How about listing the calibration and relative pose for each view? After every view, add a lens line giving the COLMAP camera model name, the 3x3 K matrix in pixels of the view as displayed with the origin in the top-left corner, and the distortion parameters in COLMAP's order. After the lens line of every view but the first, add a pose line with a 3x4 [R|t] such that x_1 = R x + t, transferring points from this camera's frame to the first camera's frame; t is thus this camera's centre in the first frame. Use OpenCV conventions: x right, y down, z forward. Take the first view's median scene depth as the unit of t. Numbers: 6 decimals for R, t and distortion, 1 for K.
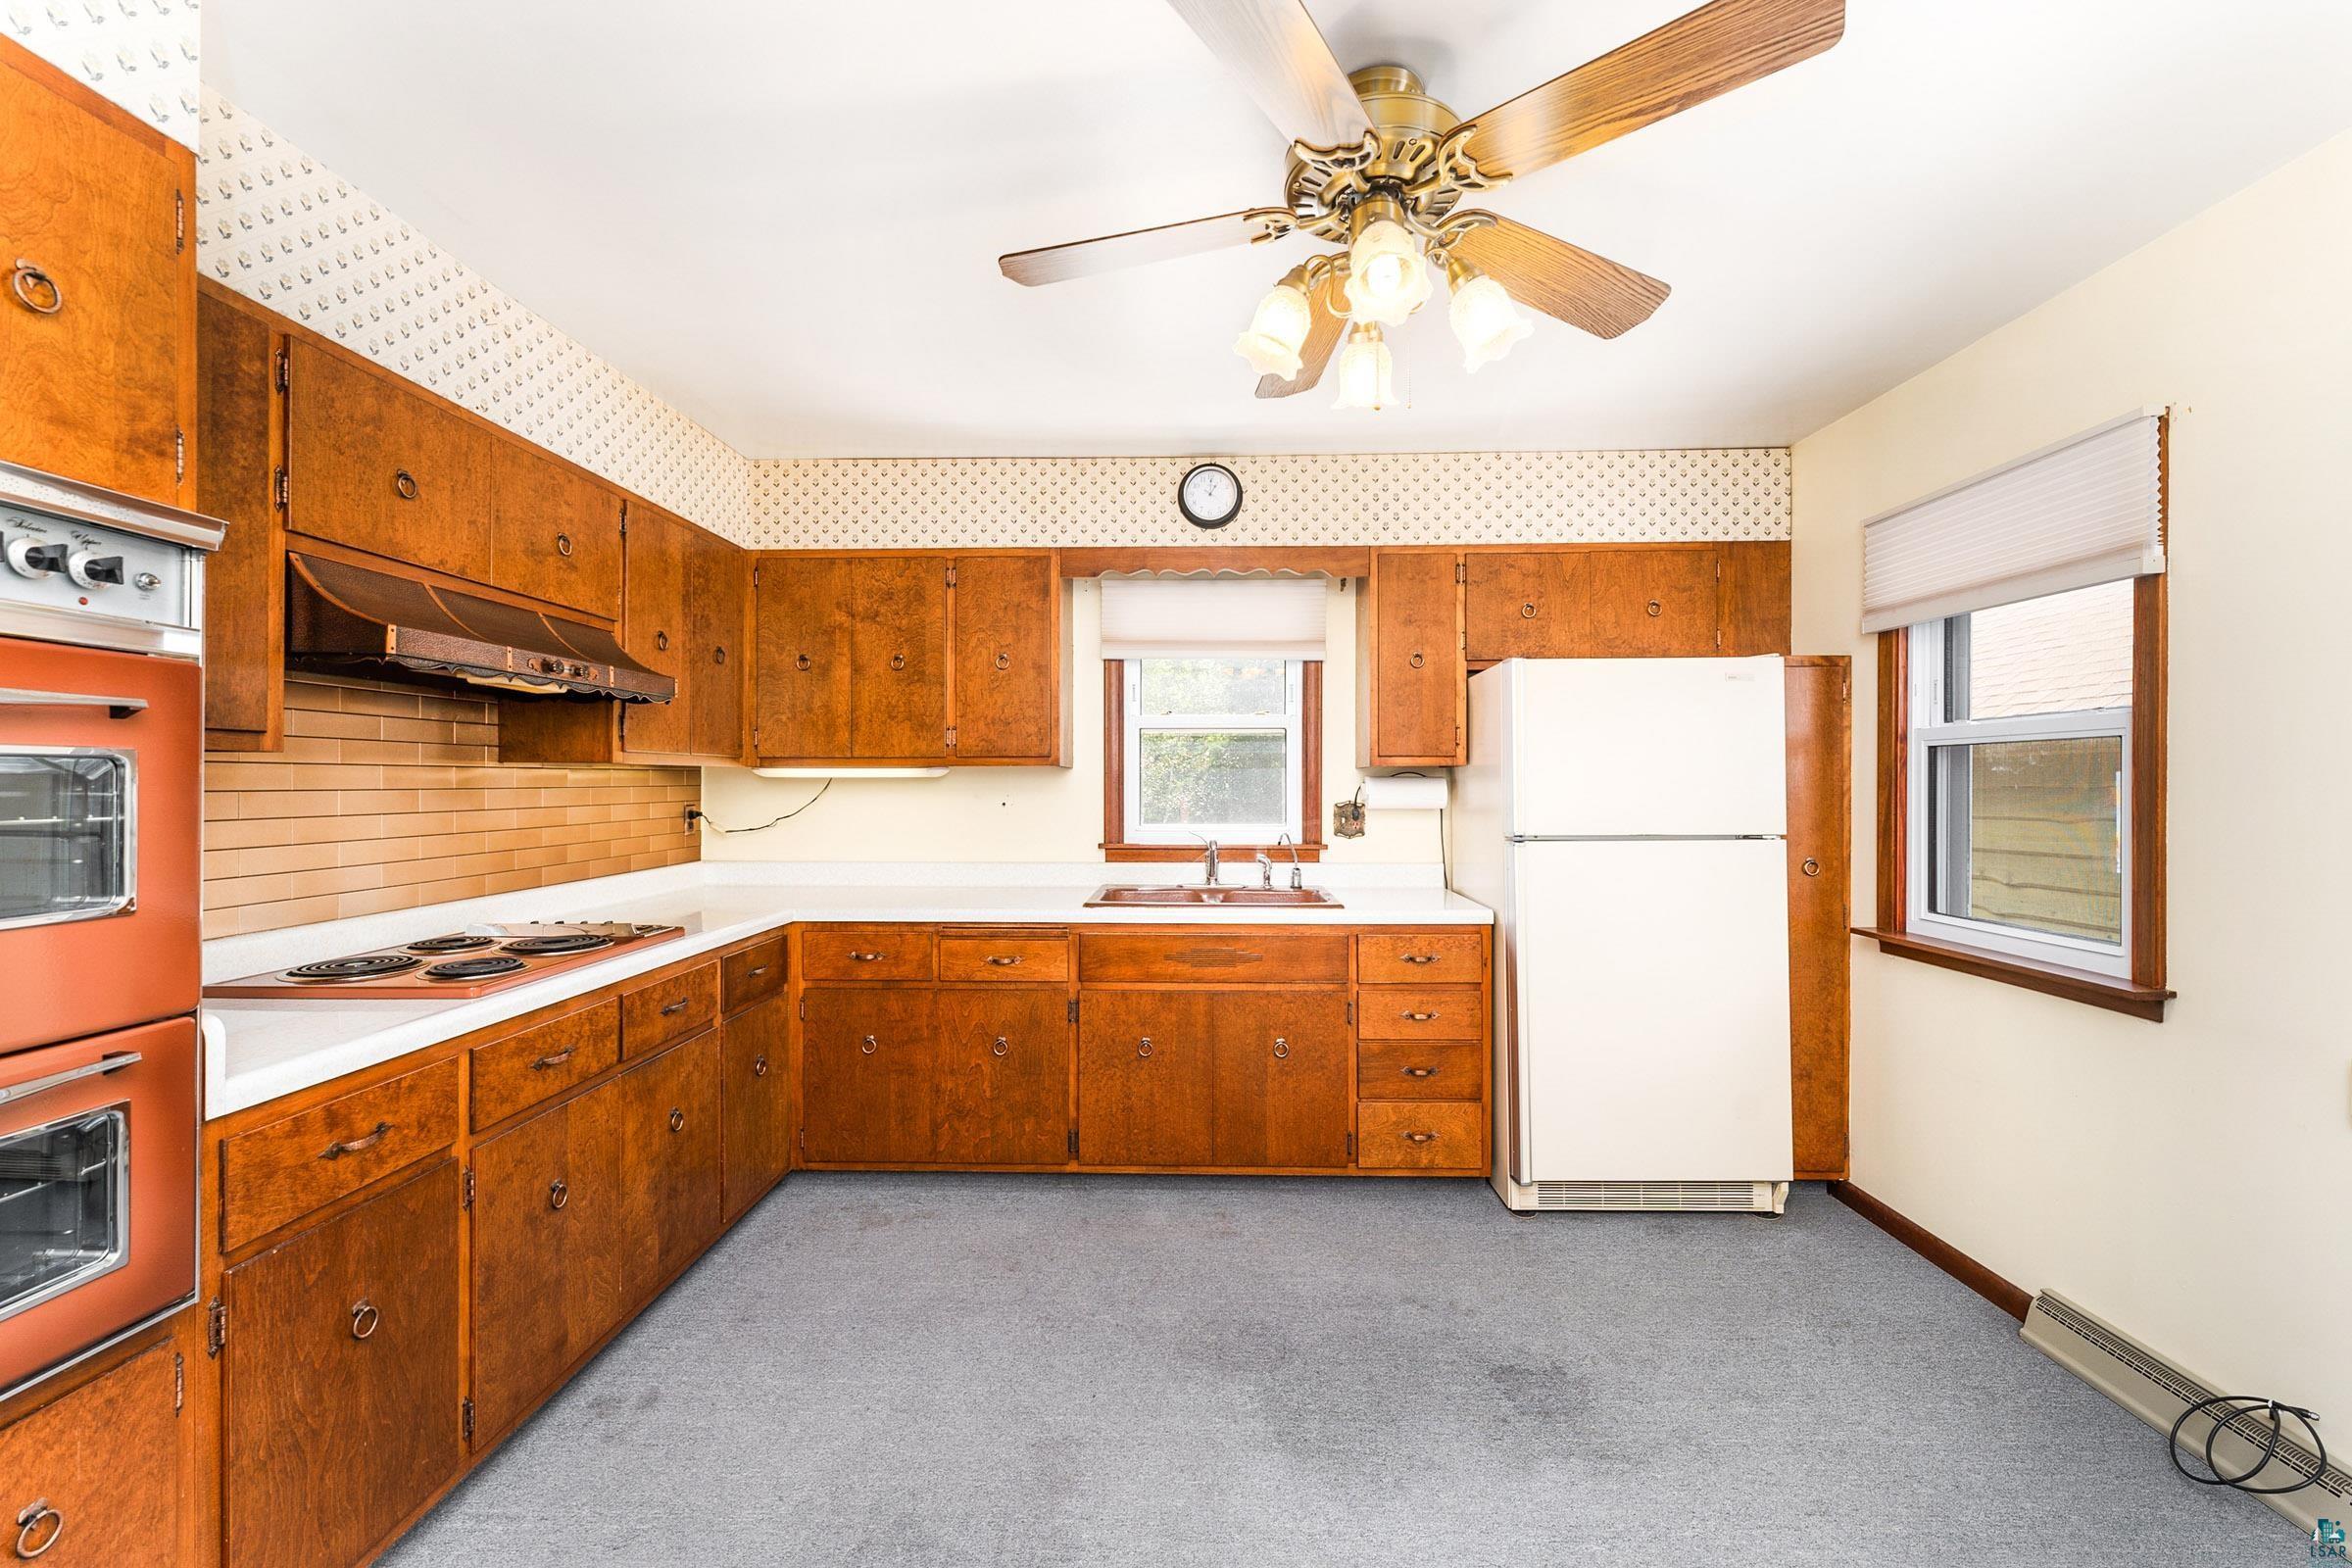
lens RADIAL K [[952.5, 0, 1185.5], [0, 952.5, 787.6], [0, 0, 1]] dist [0.003157, -0.000711]
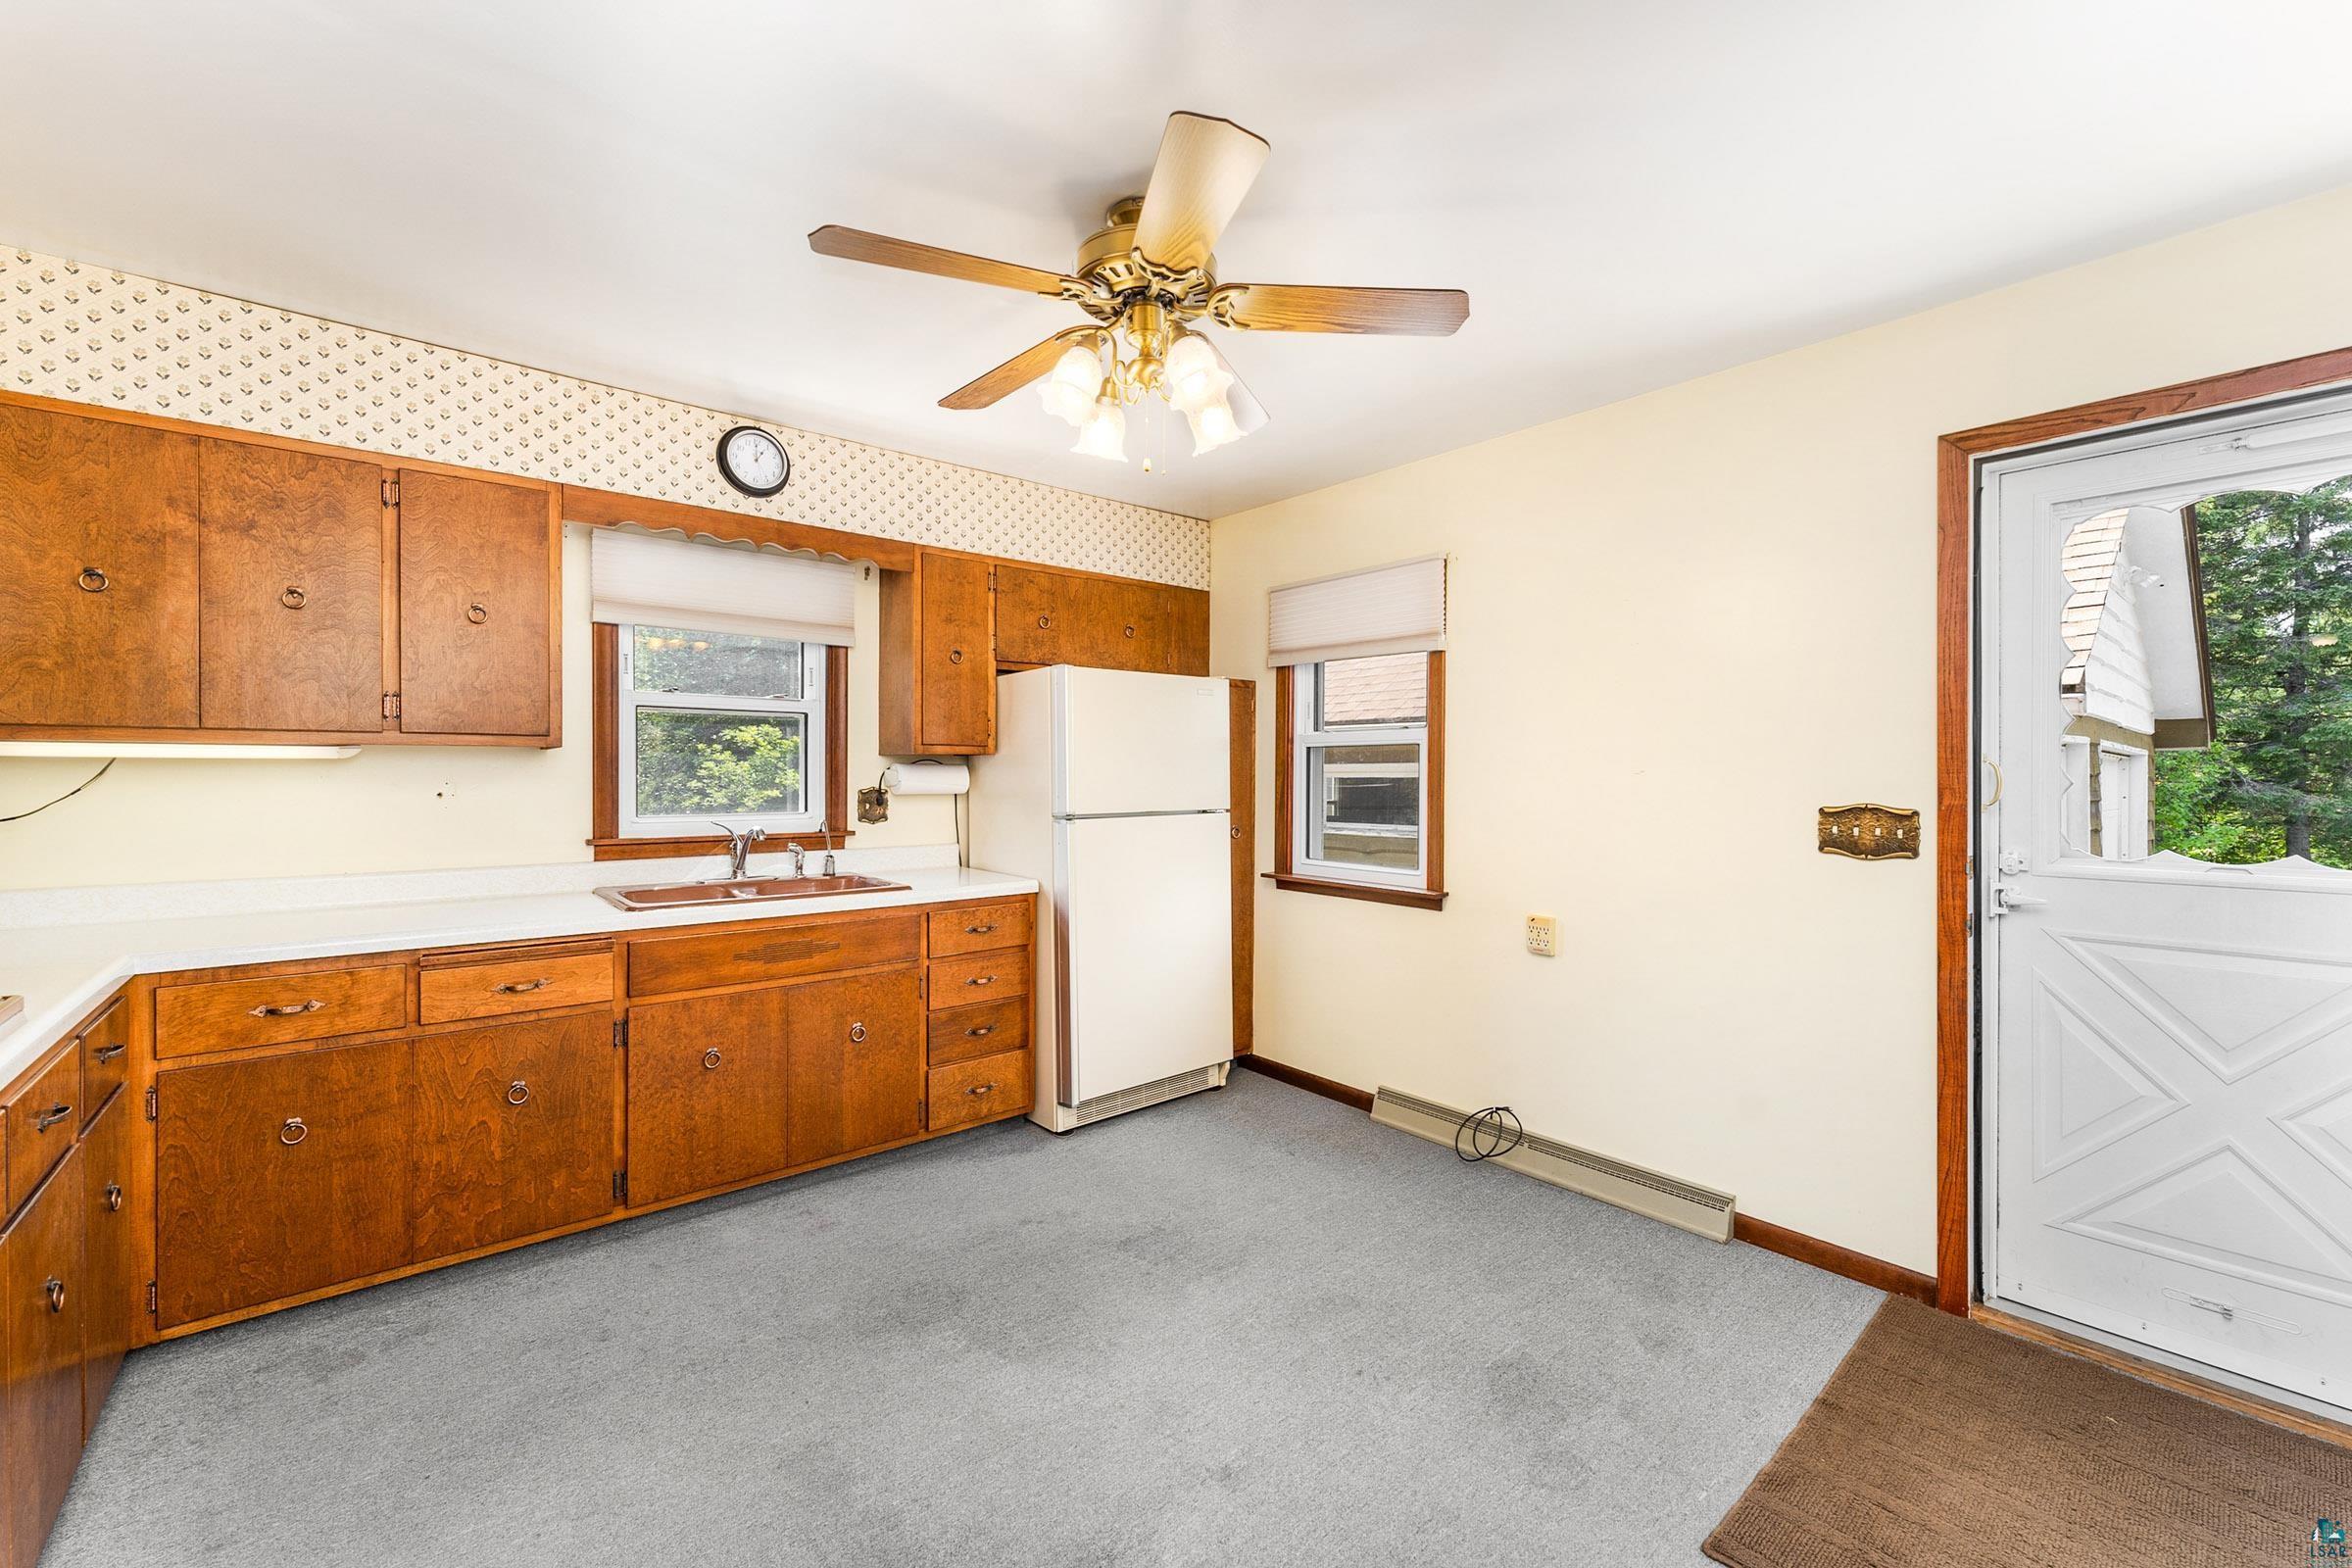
lens RADIAL K [[952.5, 0, 1191.4], [0, 952.5, 780.7], [0, 0, 1]] dist [0.003157, -0.000711]
pose [[0.743848, -0.003208, 0.668342, -0.309556], [-0.002739, 0.999965, 0.007849, -0.001758], [-0.668344, -0.007669, 0.743813, 0.015561]]
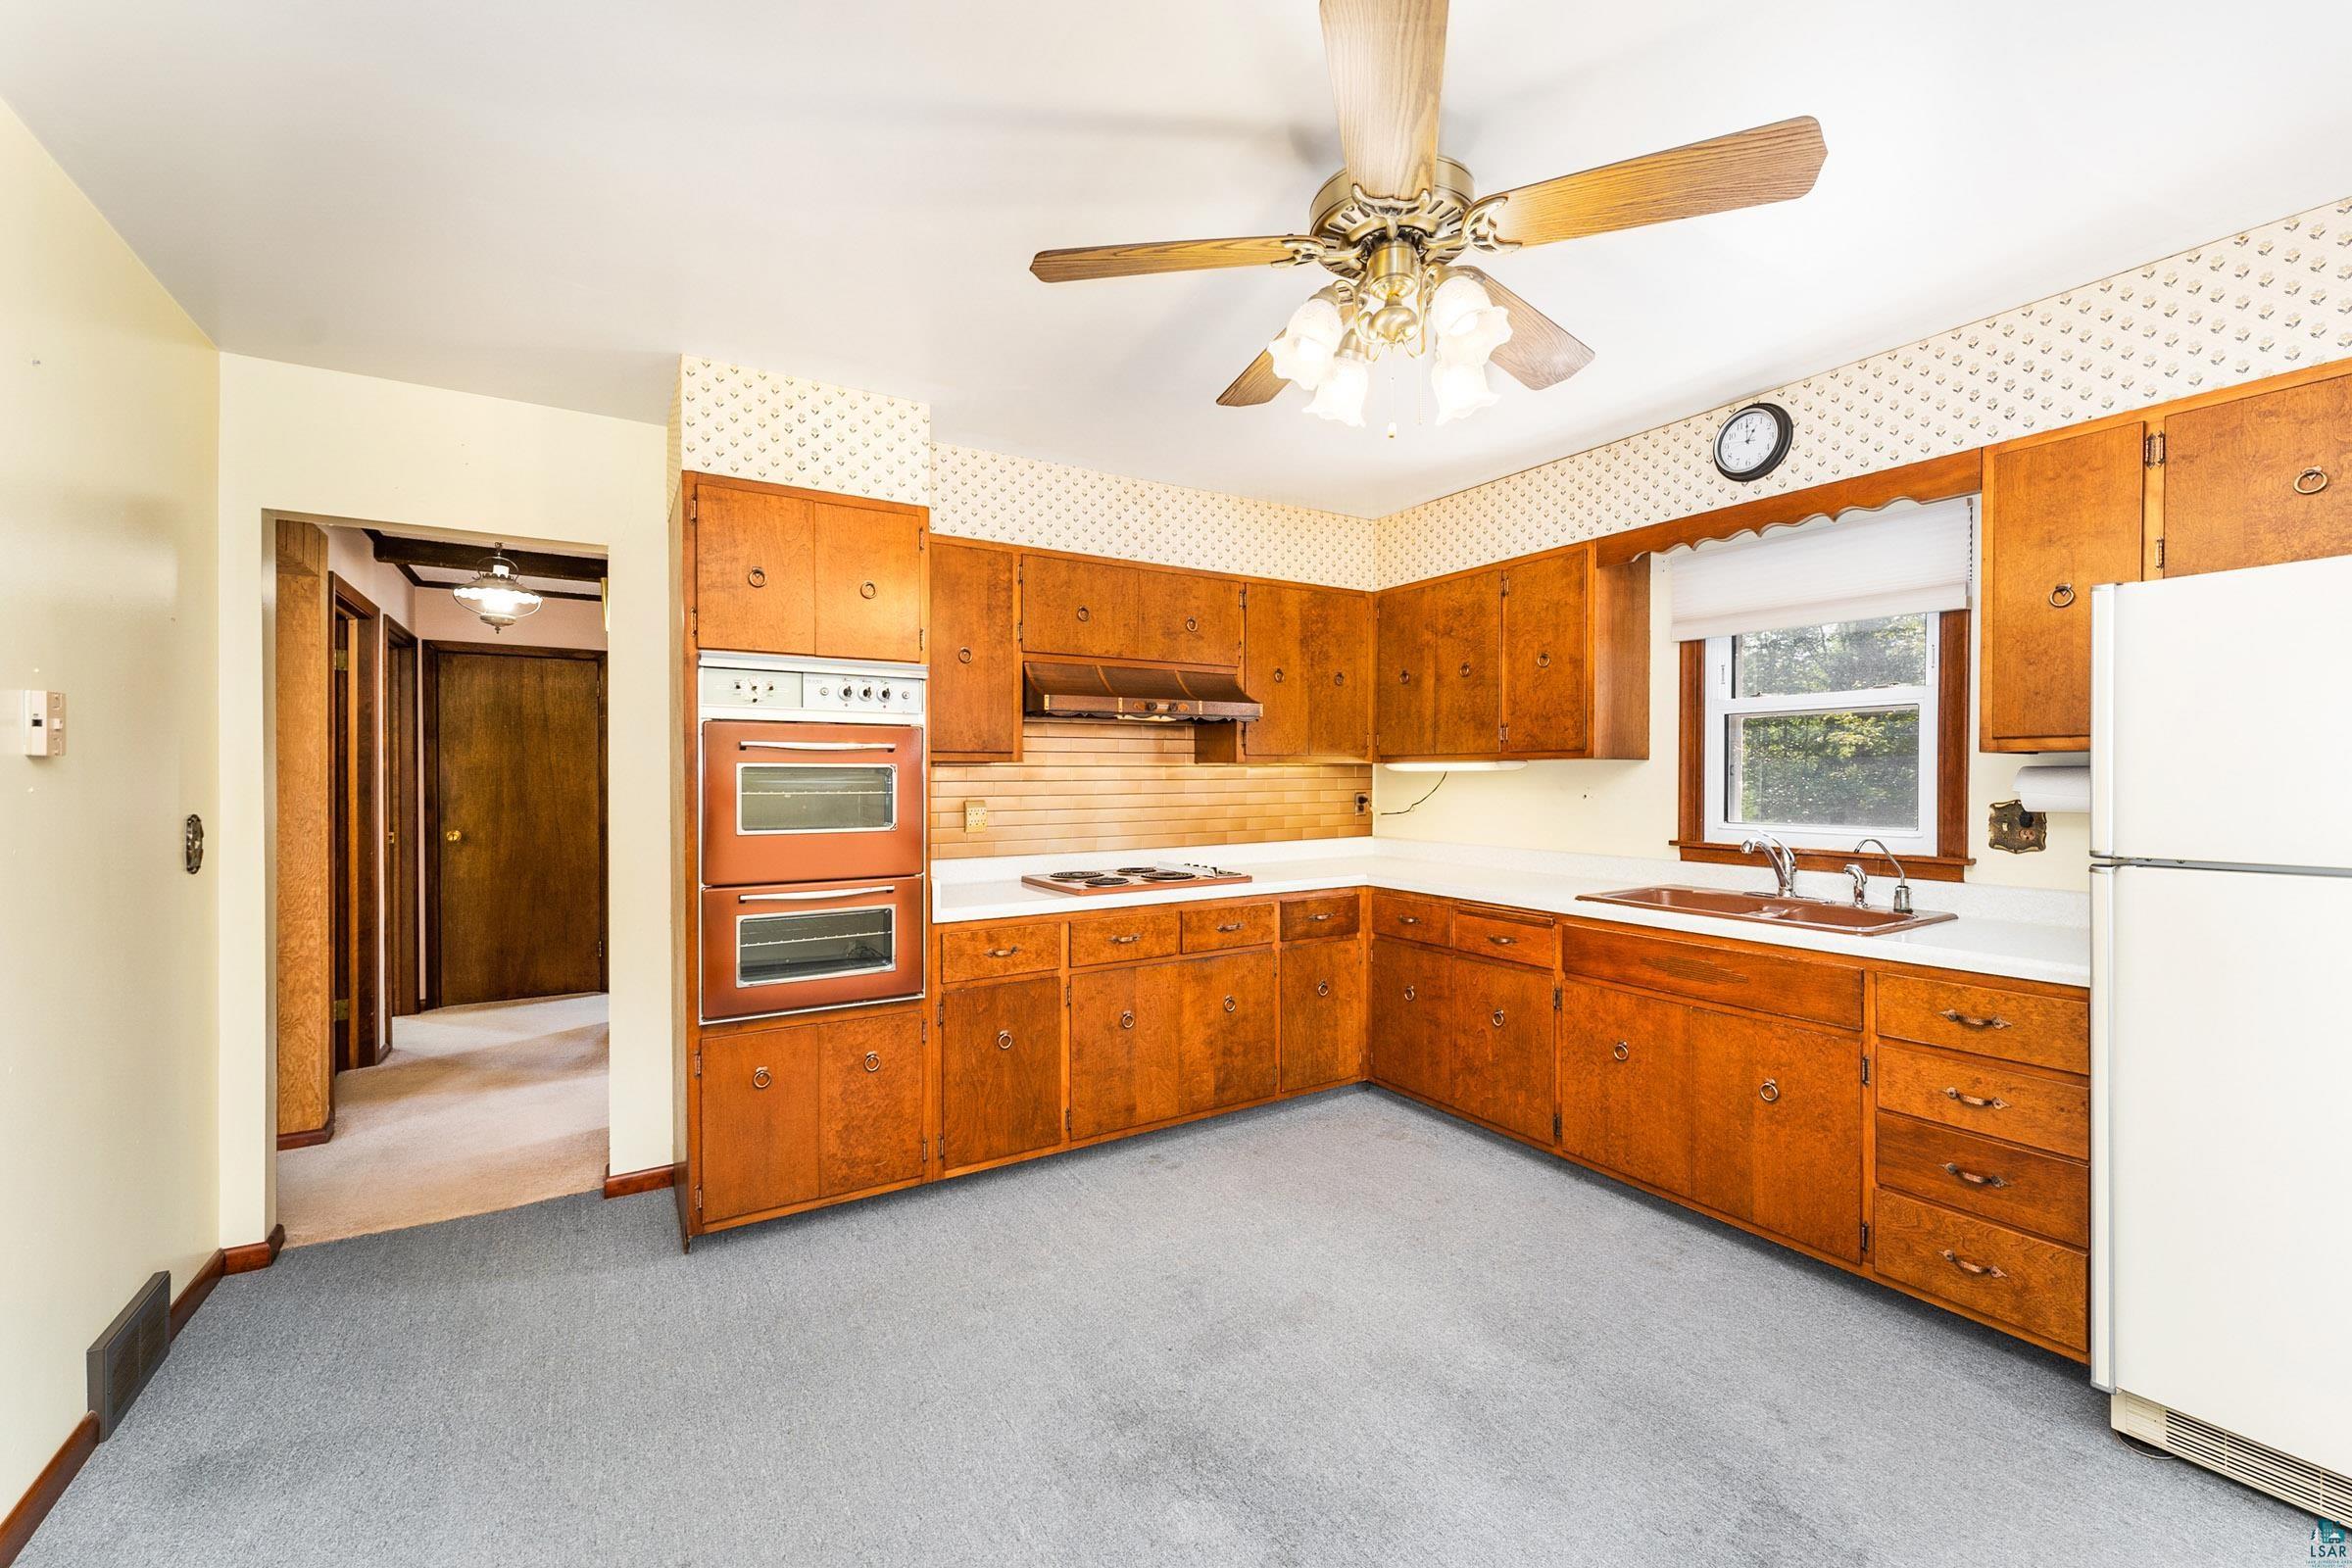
lens RADIAL K [[952.5, 0, 1182.0], [0, 952.5, 787.8], [0, 0, 1]] dist [0.003157, -0.000711]
pose [[0.543124, 0.010260, -0.839590, 0.521779], [-0.001738, 0.999937, 0.011095, -0.002579], [0.839651, -0.004567, 0.543107, 0.105937]]
